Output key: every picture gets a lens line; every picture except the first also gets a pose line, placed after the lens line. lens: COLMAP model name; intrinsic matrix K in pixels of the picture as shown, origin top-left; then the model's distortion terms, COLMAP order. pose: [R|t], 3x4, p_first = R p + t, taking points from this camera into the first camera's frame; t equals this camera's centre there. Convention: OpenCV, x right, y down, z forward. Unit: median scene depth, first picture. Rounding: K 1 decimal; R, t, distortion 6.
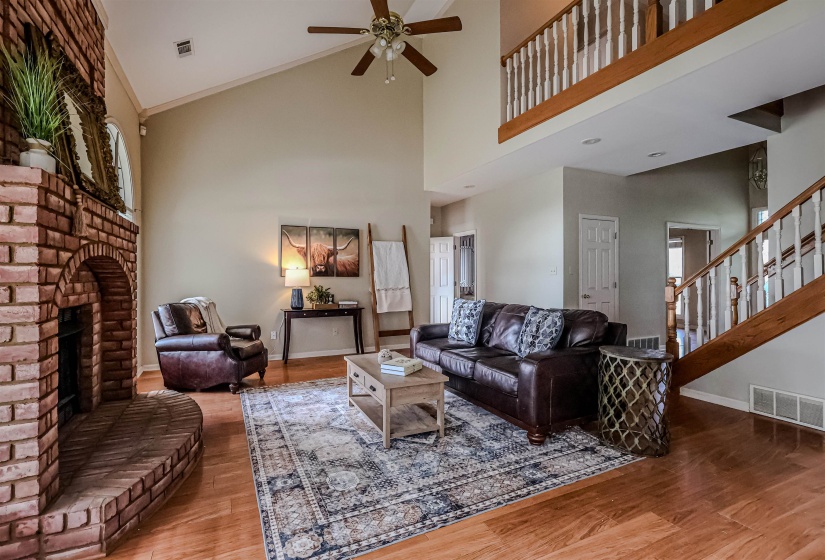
lens RADIAL K [[391.5, 0, 412.7], [0, 391.5, 278.6], [0, 0, 1]] dist [-0.000485, 0.000940]
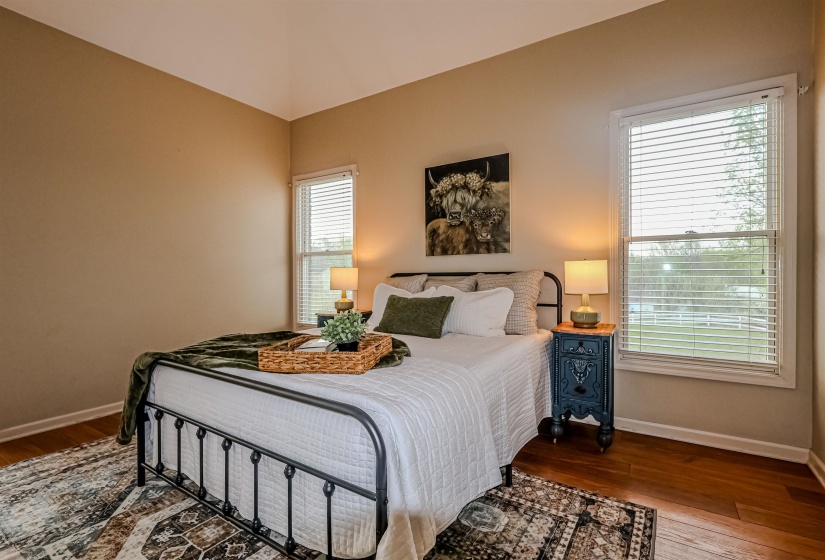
lens RADIAL K [[391.5, 0, 409.4], [0, 391.5, 281.0], [0, 0, 1]] dist [-0.000485, 0.000940]
pose [[0.874354, -0.015326, 0.485046, -0.081171], [0.010401, 0.999863, 0.012844, 0.058064], [-0.485176, -0.006185, 0.874394, 0.632355]]
